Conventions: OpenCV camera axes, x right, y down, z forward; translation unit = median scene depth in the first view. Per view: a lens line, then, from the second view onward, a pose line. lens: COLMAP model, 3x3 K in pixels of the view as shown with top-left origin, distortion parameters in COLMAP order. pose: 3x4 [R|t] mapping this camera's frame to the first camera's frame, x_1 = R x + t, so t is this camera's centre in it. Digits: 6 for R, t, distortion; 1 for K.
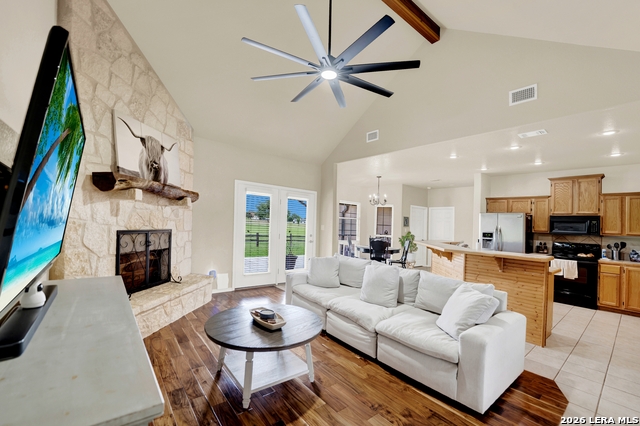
lens RADIAL K [[271.4, 0, 320.3], [0, 271.4, 219.0], [0, 0, 1]] dist [-0.015782, -0.000045]
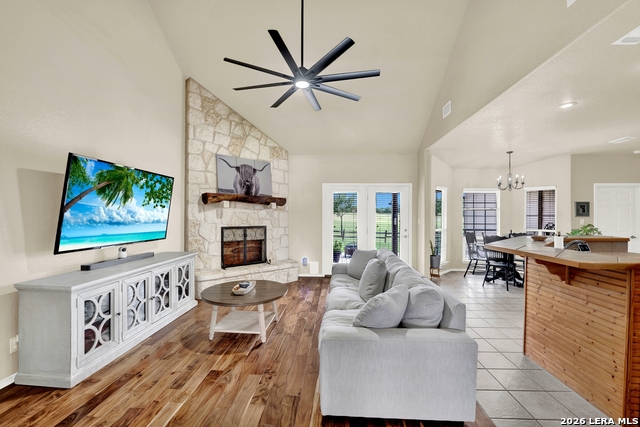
lens RADIAL K [[271.4, 0, 320.3], [0, 271.4, 219.5], [0, 0, 1]] dist [-0.015782, -0.000045]
pose [[0.727253, -0.036459, -0.685401, 0.718406], [0.042713, 0.999057, -0.007823, 0.031705], [0.685039, -0.023586, 0.728124, 0.184591]]
